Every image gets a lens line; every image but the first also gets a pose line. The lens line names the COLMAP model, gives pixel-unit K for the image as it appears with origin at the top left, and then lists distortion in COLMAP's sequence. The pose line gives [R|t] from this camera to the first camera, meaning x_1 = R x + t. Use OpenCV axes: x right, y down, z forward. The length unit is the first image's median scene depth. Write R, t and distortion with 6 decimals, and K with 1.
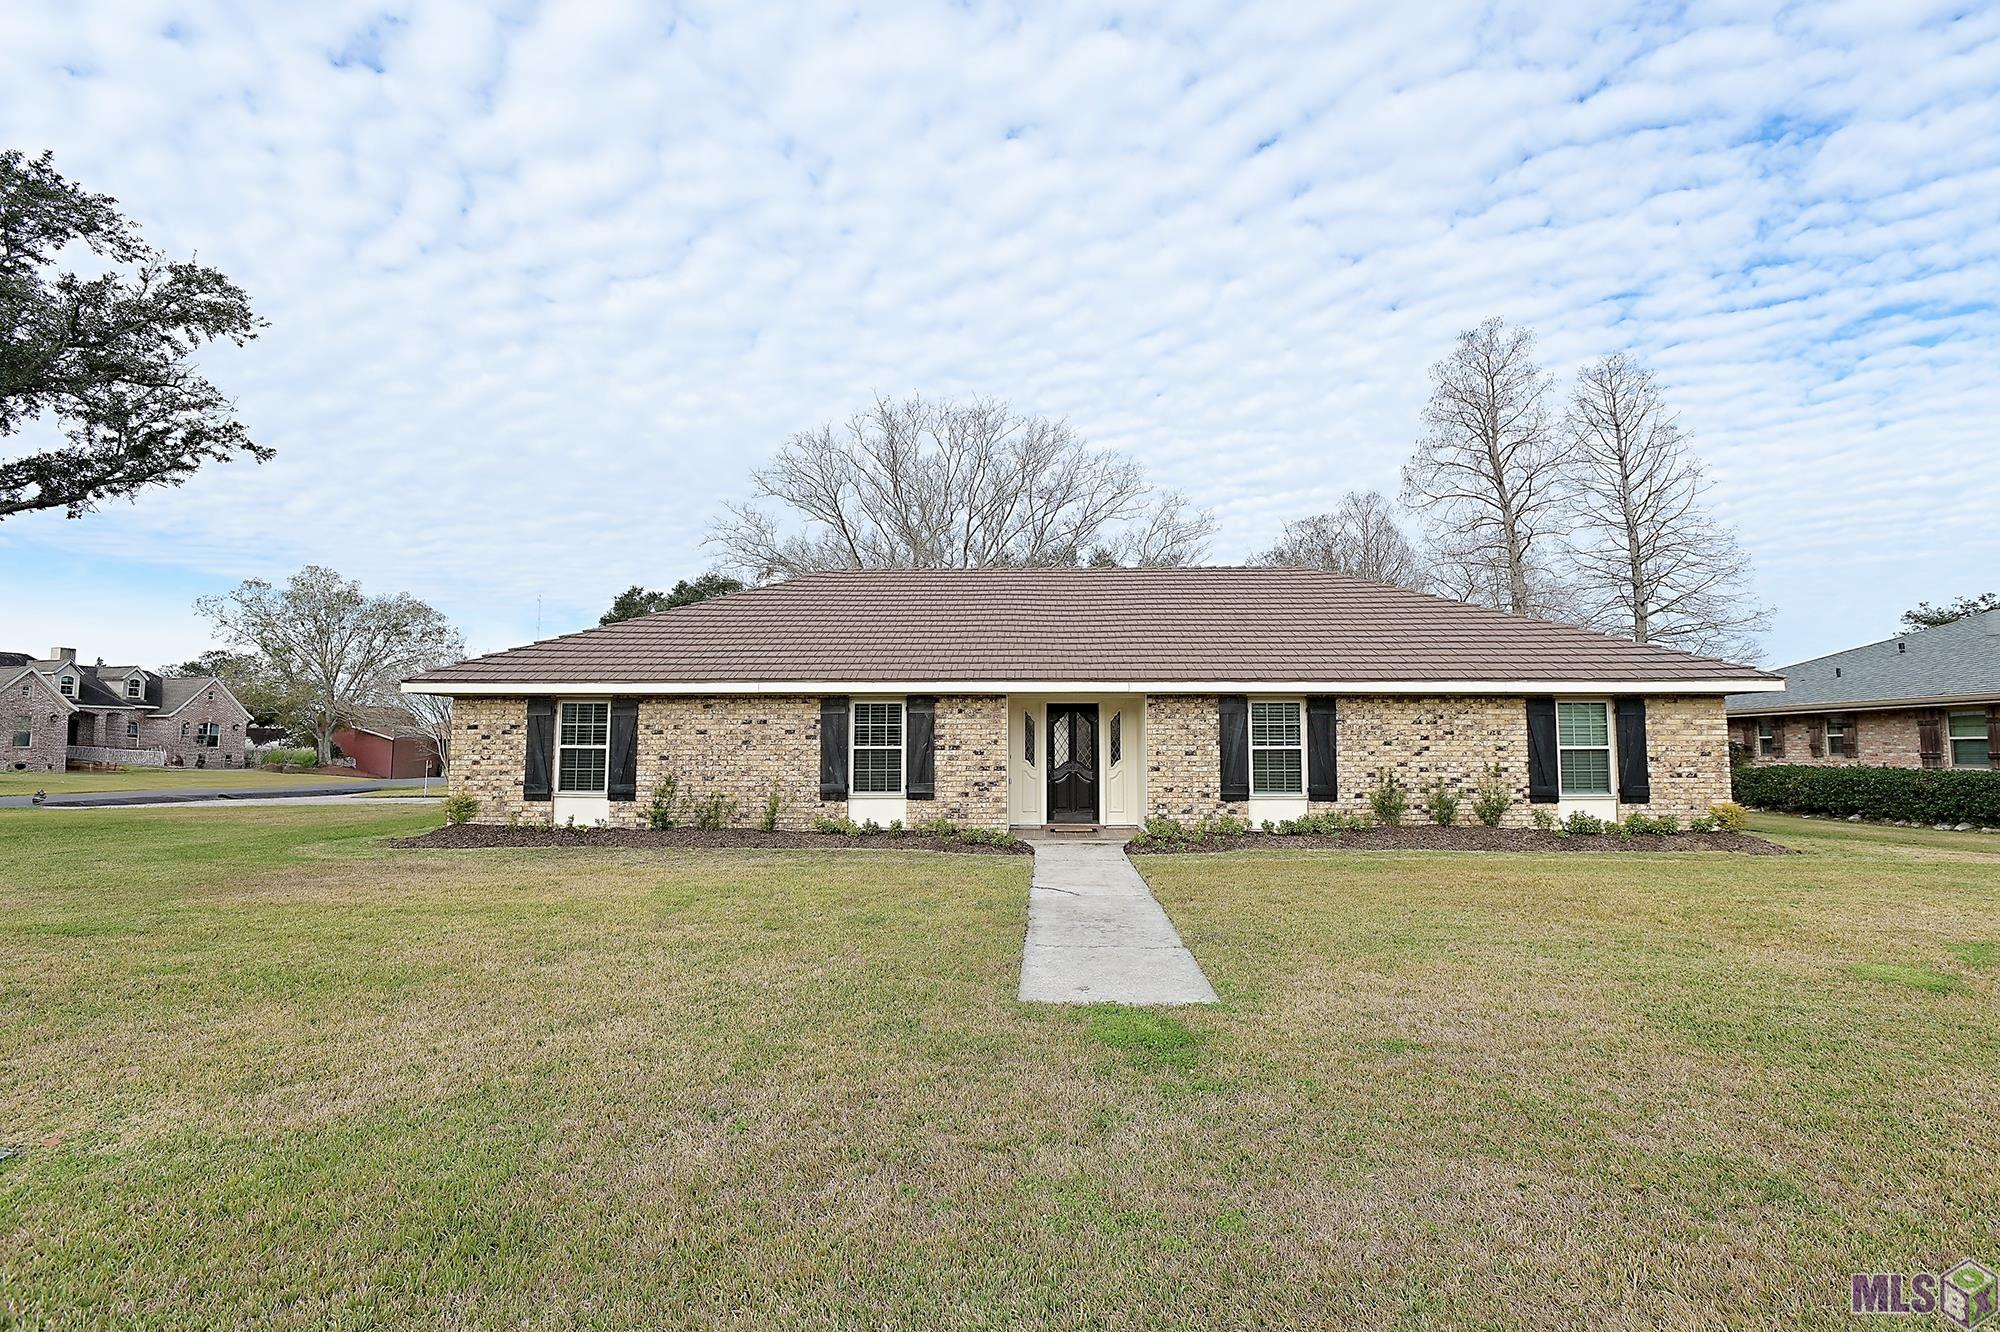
lens RADIAL K [[952.7, 0, 1000.0], [0, 952.7, 666.0], [0, 0, 1]] dist [-0.002883, -0.000186]
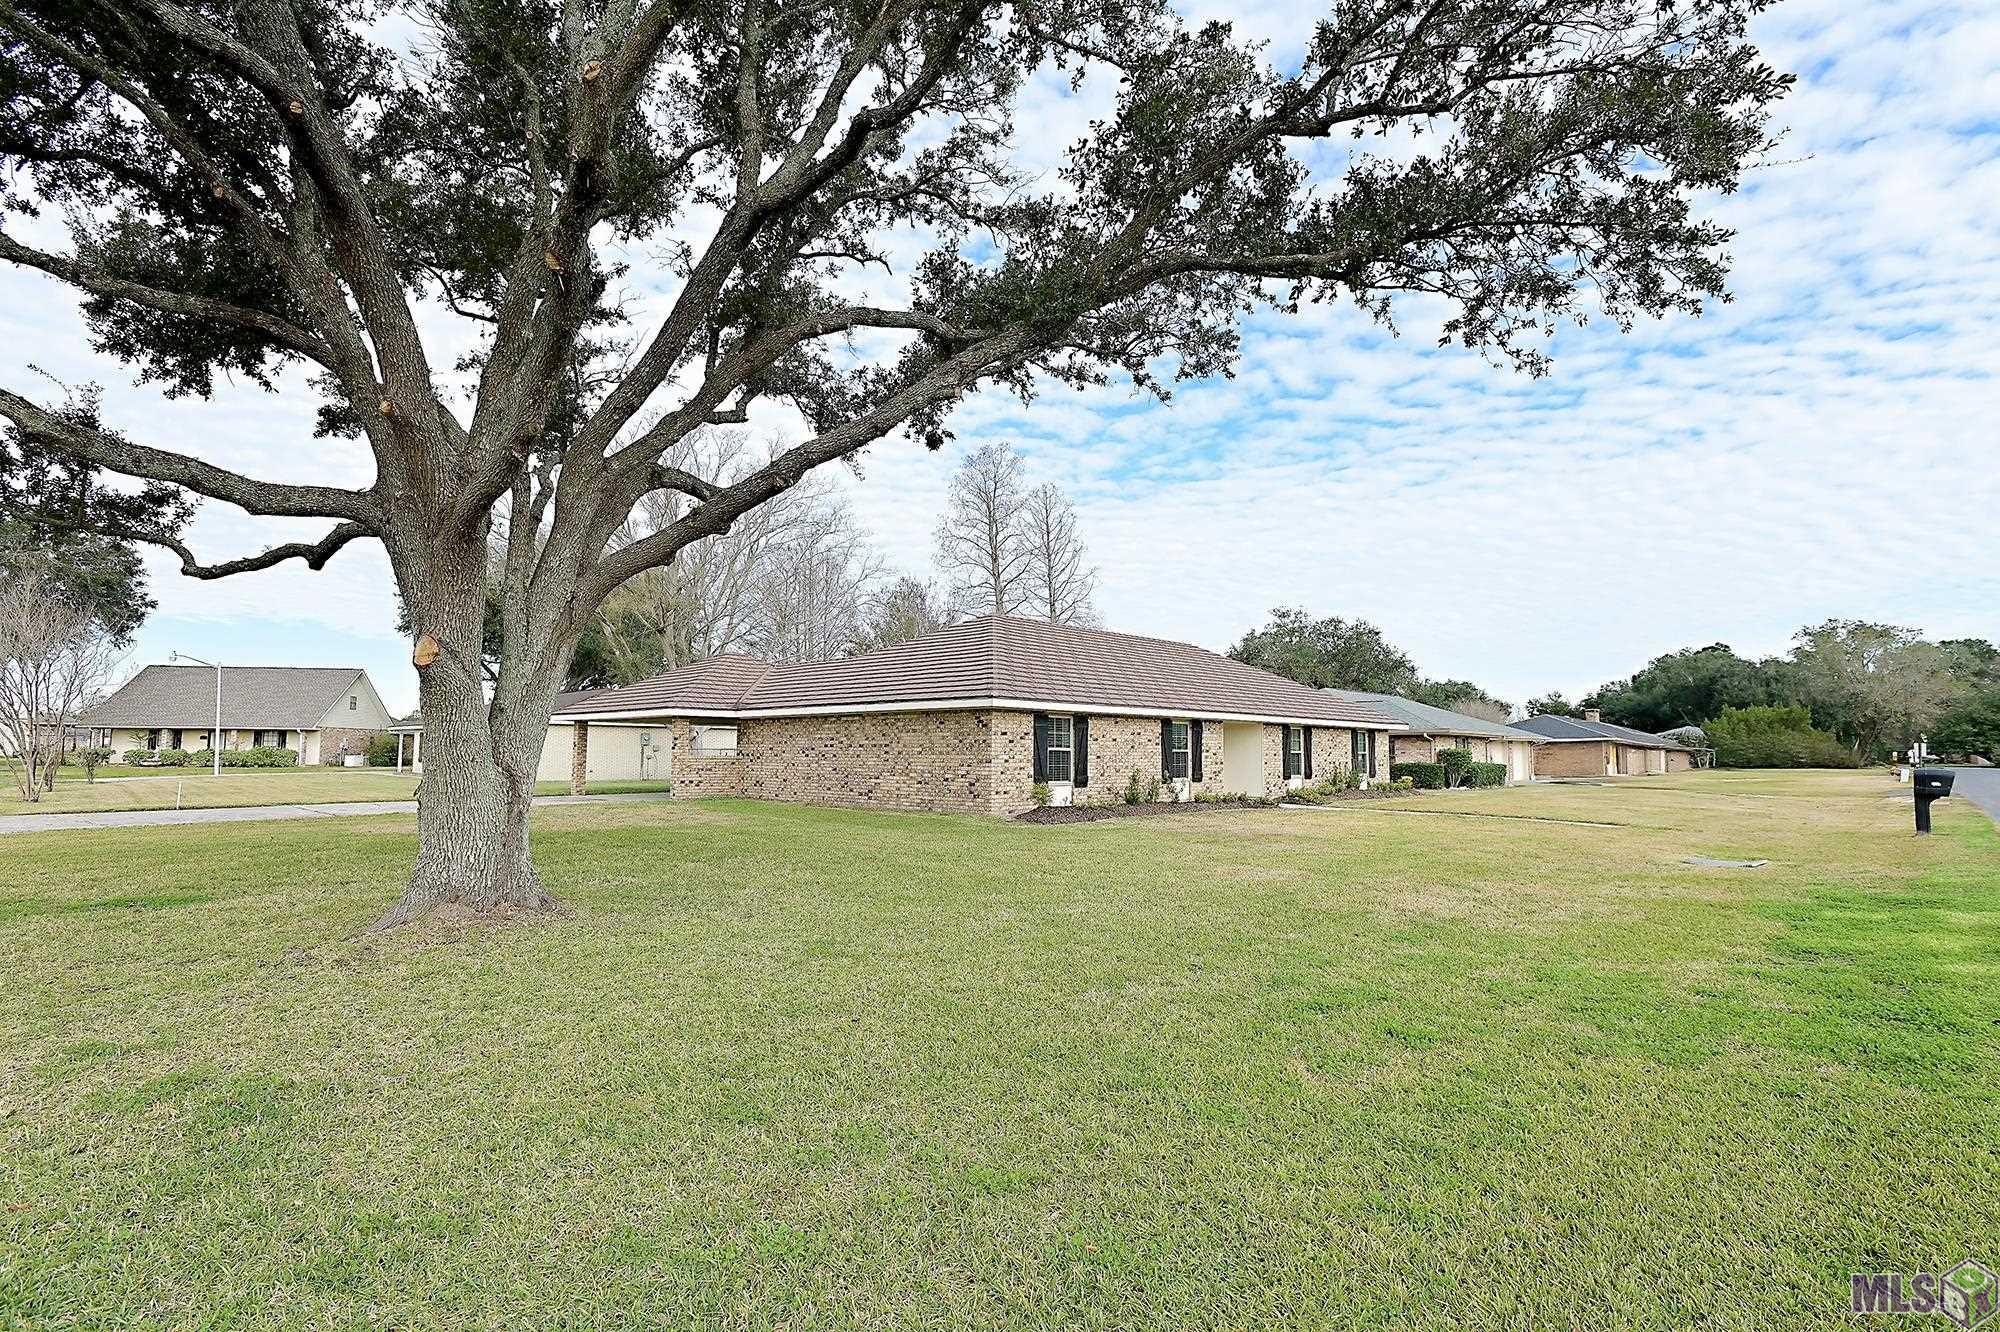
lens RADIAL K [[952.7, 0, 1000.0], [0, 952.7, 666.0], [0, 0, 1]] dist [-0.002883, -0.000186]
pose [[0.693486, 0.069259, 0.717134, -1.338819], [-0.066669, 0.997267, -0.031843, 0.012947], [-0.717379, -0.025728, 0.696208, 0.094819]]
